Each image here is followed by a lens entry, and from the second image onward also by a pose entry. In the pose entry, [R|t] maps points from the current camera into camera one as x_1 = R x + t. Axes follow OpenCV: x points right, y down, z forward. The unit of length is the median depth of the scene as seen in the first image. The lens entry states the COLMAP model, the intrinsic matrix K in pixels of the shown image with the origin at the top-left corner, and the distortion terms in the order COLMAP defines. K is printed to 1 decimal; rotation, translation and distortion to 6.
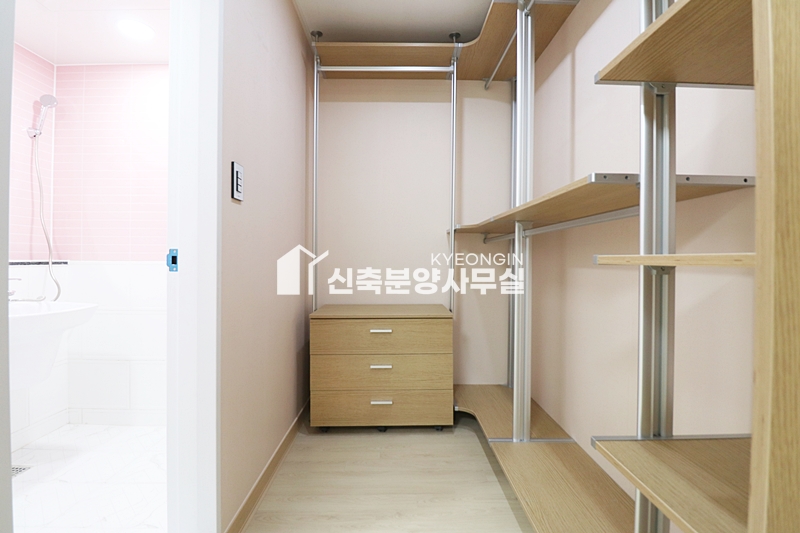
lens RADIAL K [[375.2, 0, 392.8], [0, 375.2, 264.0], [0, 0, 1]] dist [-0.015933, -0.001790]
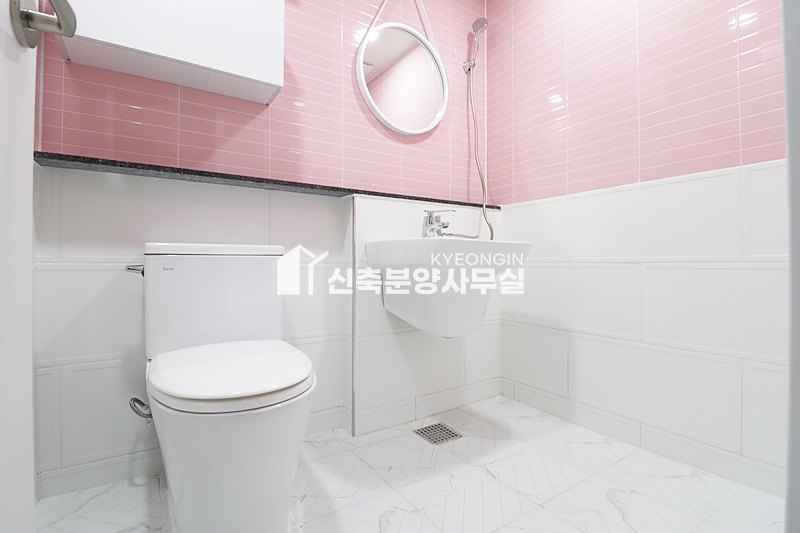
lens RADIAL K [[375.2, 0, 395.5], [0, 375.2, 266.2], [0, 0, 1]] dist [-0.015933, -0.001790]
pose [[0.537684, -0.003055, -0.843141, -0.288632], [0.006775, 0.999977, 0.000698, 0.136999], [0.843119, -0.006088, 0.537692, 0.340152]]
